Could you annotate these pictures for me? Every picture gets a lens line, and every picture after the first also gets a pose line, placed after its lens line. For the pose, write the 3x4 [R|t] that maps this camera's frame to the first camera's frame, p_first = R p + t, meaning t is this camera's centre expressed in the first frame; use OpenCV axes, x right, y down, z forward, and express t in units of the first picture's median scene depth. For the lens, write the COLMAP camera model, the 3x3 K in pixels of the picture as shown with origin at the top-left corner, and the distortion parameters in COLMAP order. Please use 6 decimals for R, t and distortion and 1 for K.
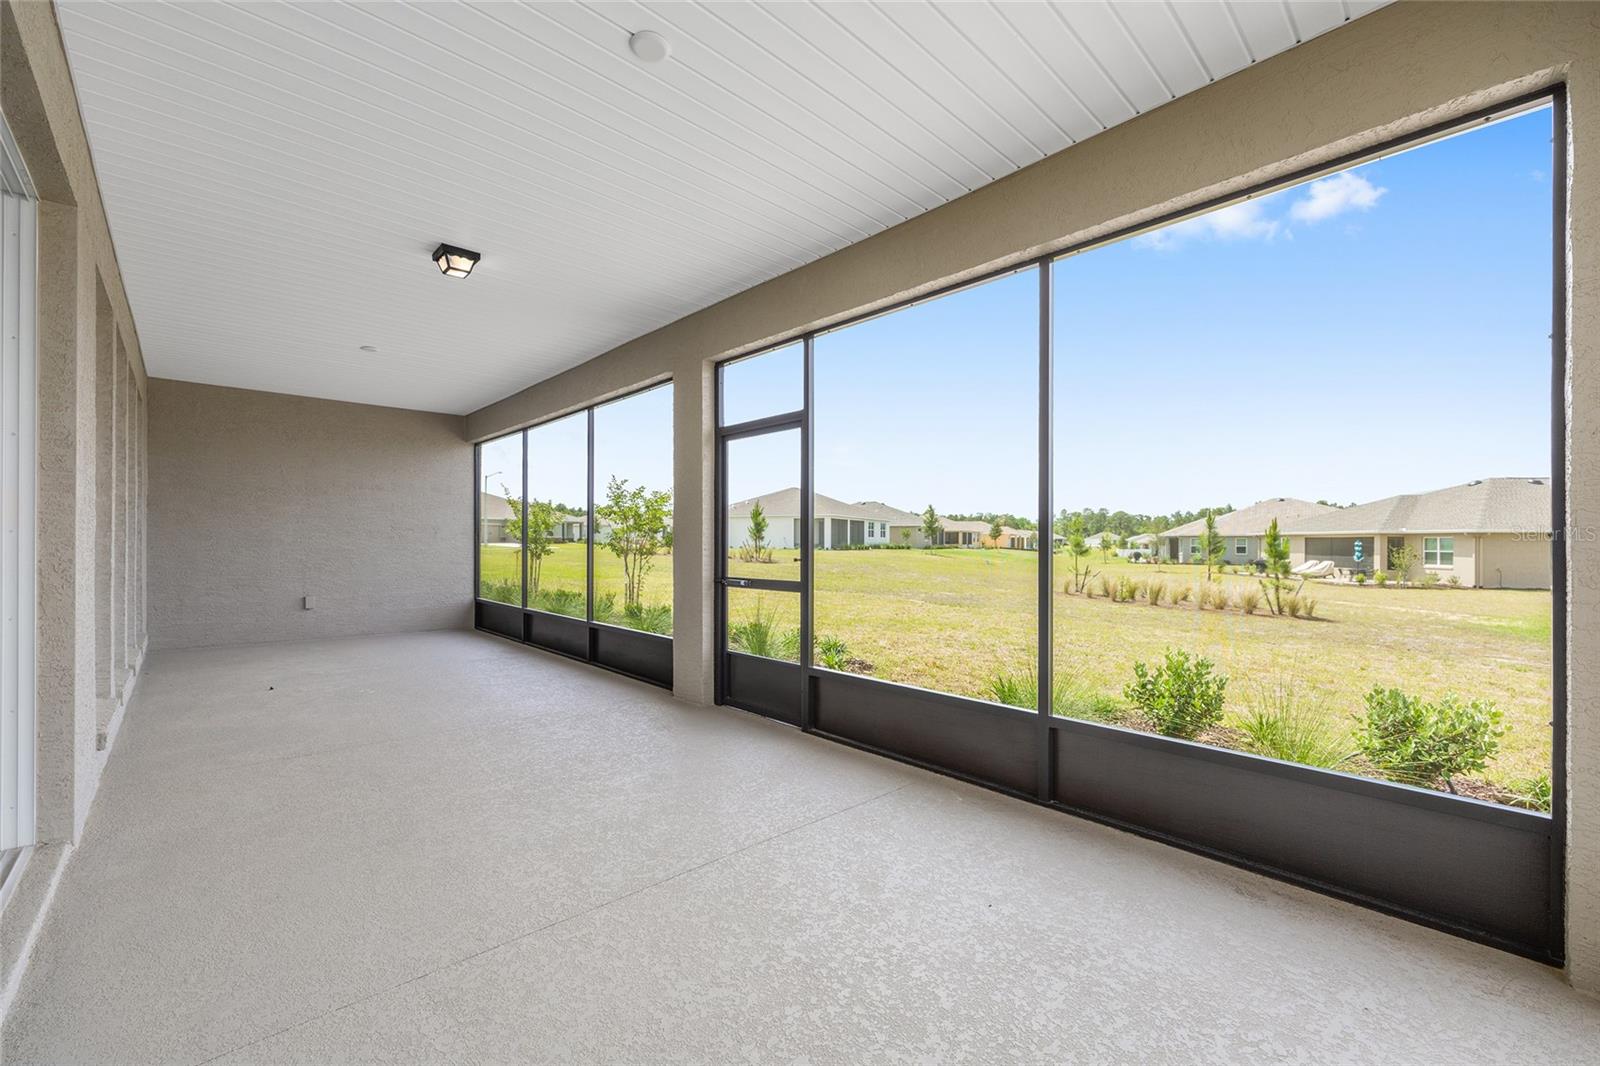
lens RADIAL K [[645.4, 0, 802.6], [0, 645.4, 537.4], [0, 0, 1]] dist [-0.000687, 0.000050]
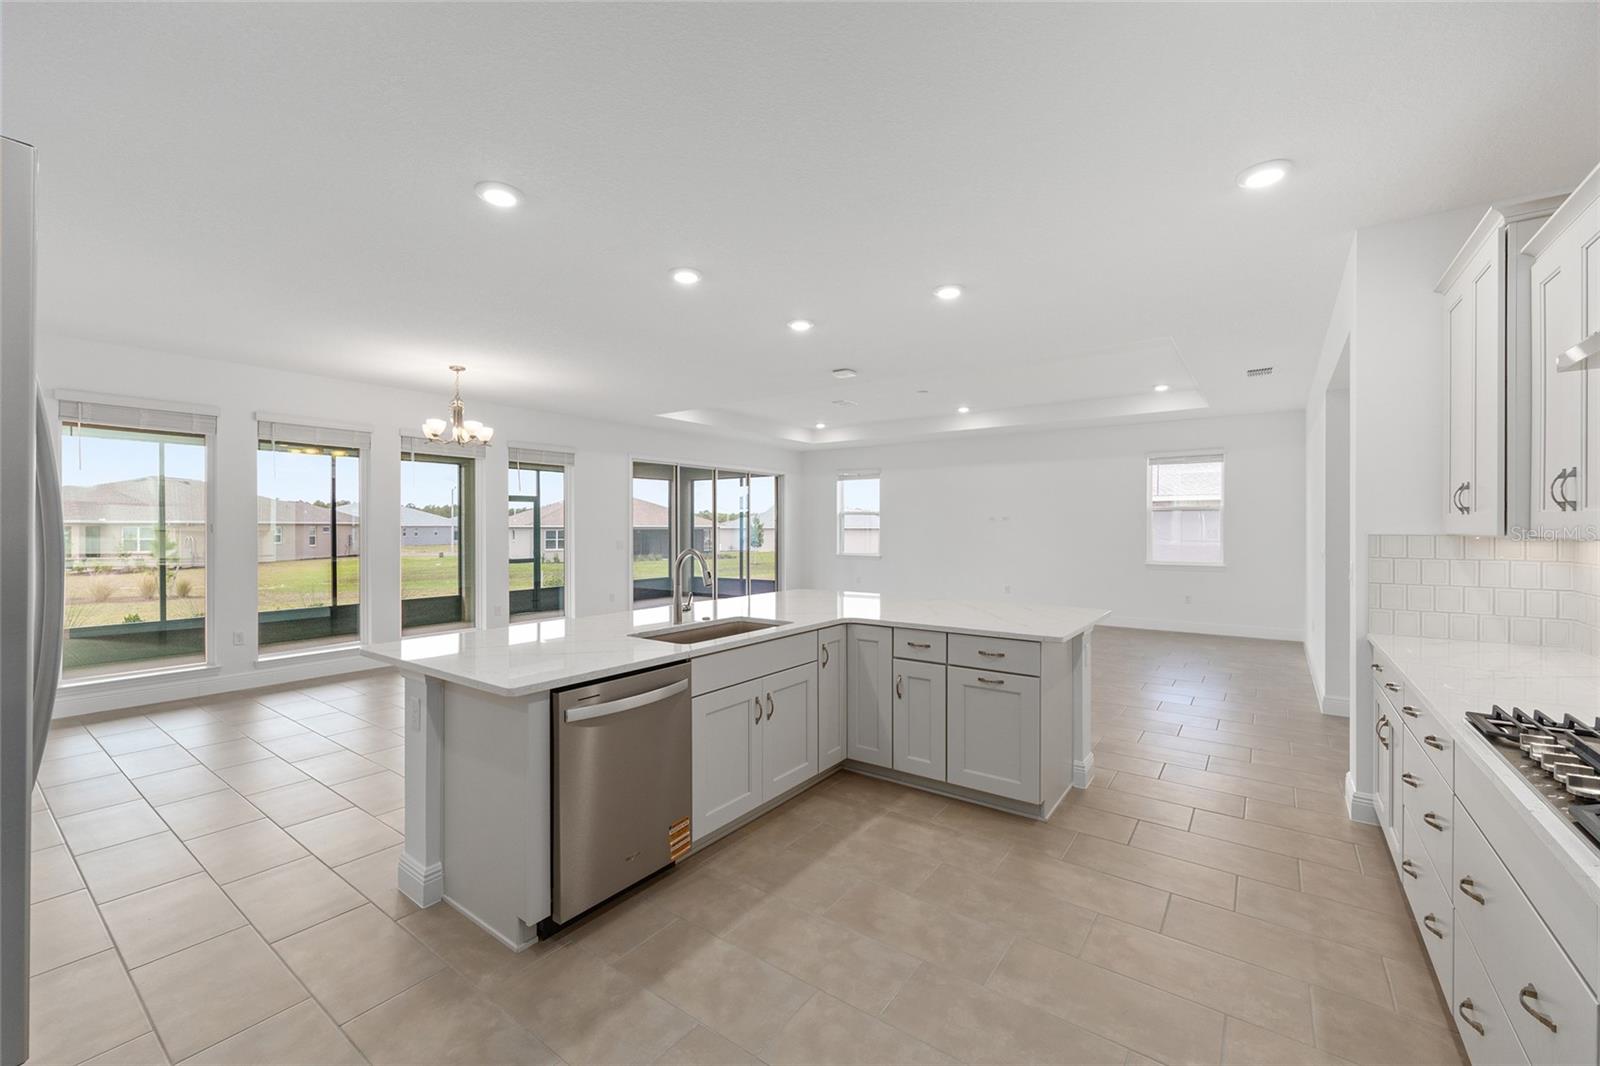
lens RADIAL K [[632.3, 0, 812.8], [0, 632.3, 531.2], [0, 0, 1]] dist [0.000334, 0.000009]
pose [[-0.197979, -0.009903, 0.980156, -0.356721], [-0.005711, 0.999944, 0.008950, -0.009670], [-0.980190, -0.003826, -0.198024, 0.045857]]
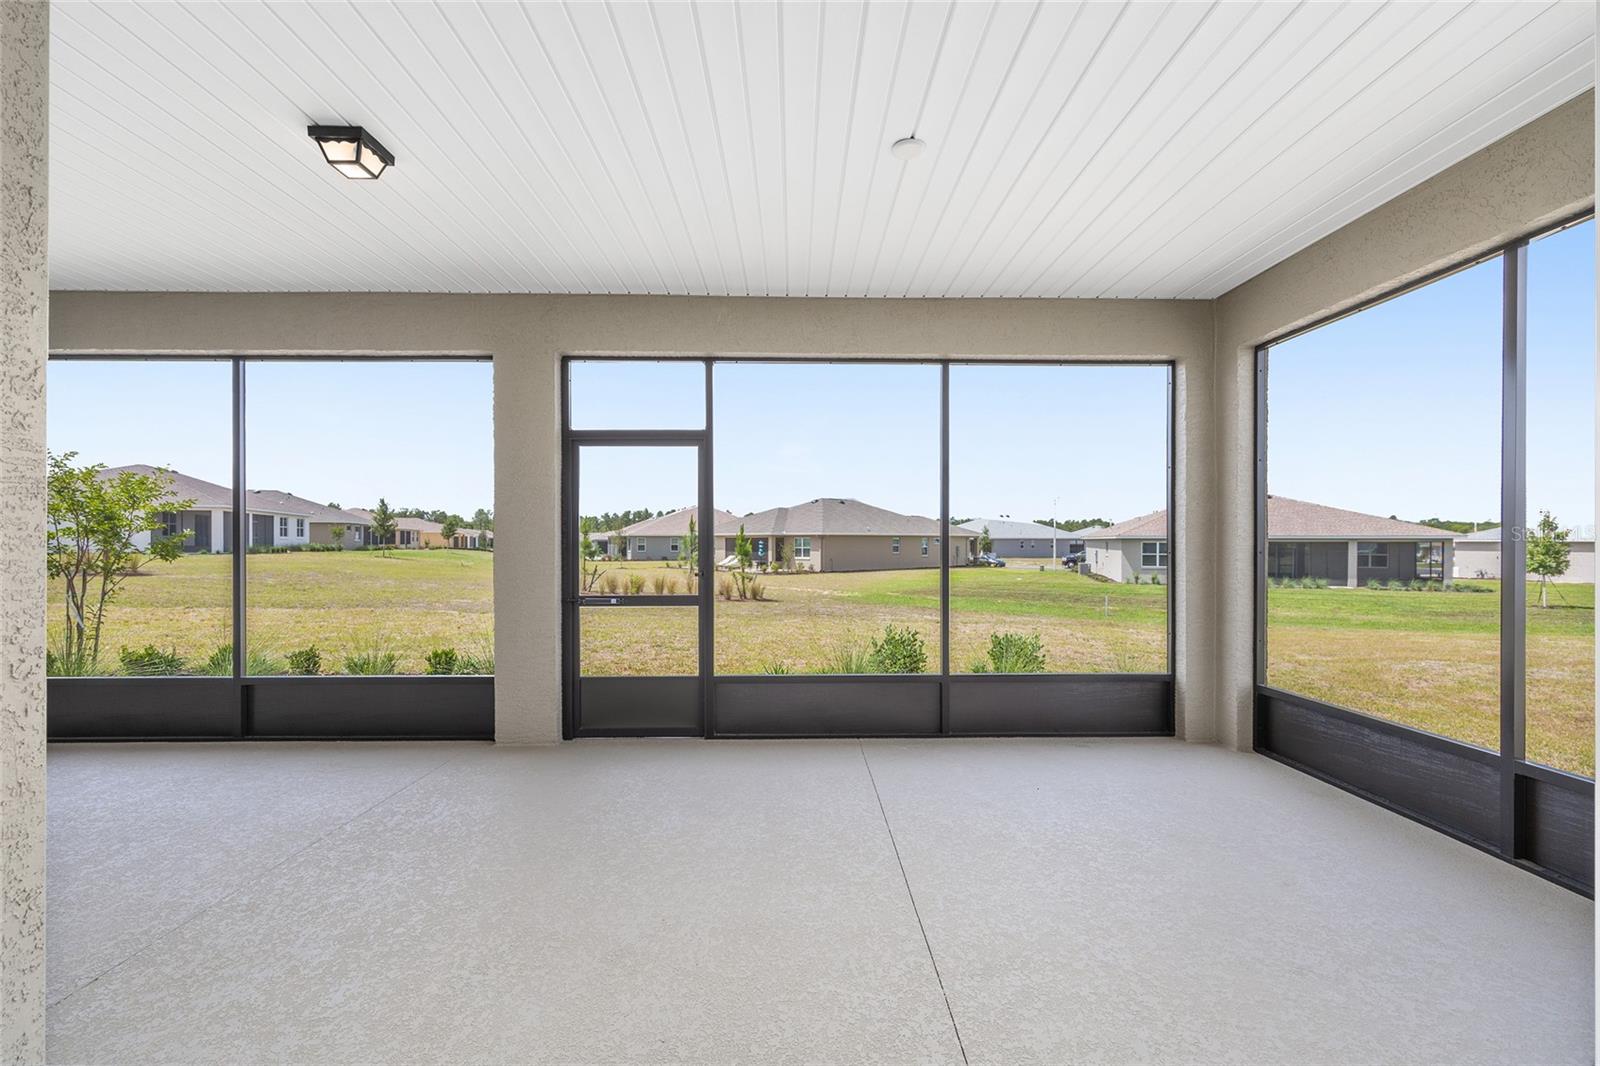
lens RADIAL K [[641.9, 0, 803.2], [0, 641.9, 535.9], [0, 0, 1]] dist [0.000570, 0.000134]
pose [[0.676411, 0.003040, 0.736518, -0.080402], [-0.002904, 0.999995, -0.001460, -0.003163], [-0.736519, -0.001151, 0.676416, 0.022496]]
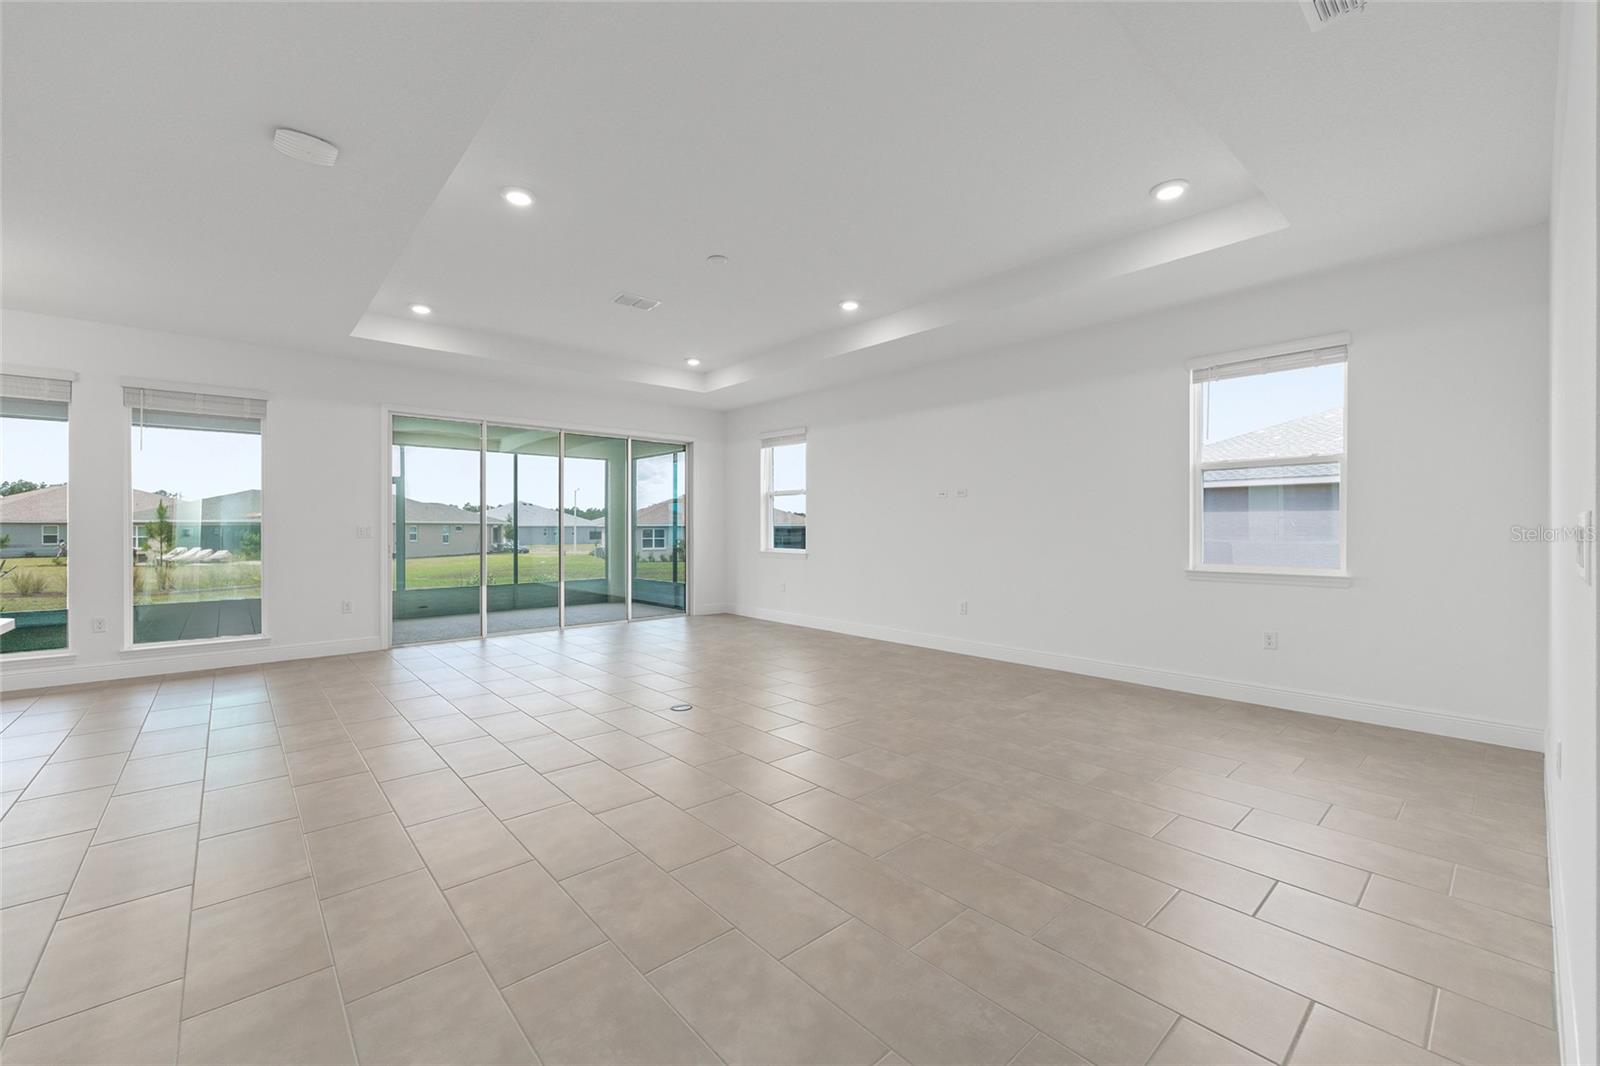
lens RADIAL K [[642.9, 0, 800.0], [0, 642.9, 533.0], [0, 0, 1]] dist [-0.000569, 0.000005]
pose [[0.036352, -0.010081, 0.999288, -0.272298], [-0.006211, 0.999928, 0.010313, -0.003643], [-0.999320, -0.006582, 0.036287, -0.060051]]
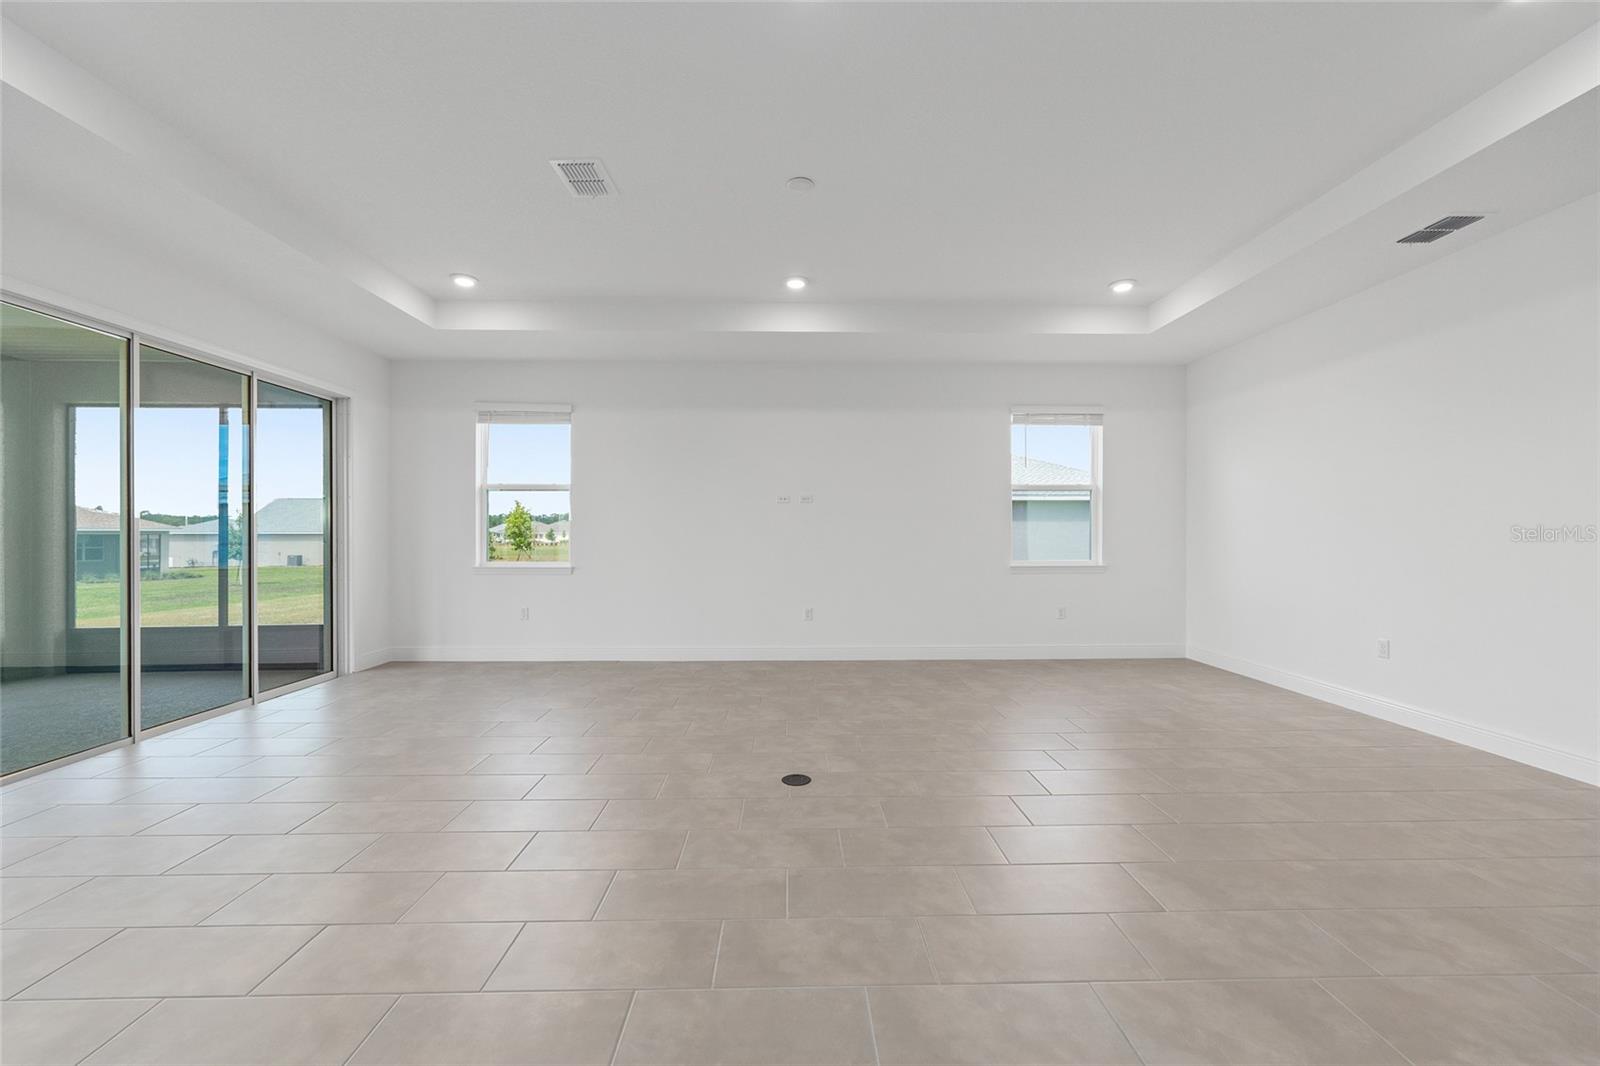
lens RADIAL K [[641.9, 0, 803.2], [0, 641.9, 535.9], [0, 0, 1]] dist [0.000570, 0.000134]
pose [[-0.738800, -0.005146, 0.673905, -0.209751], [-0.005011, 0.999985, 0.002142, -0.003311], [-0.673906, -0.001795, -0.738815, 0.035564]]
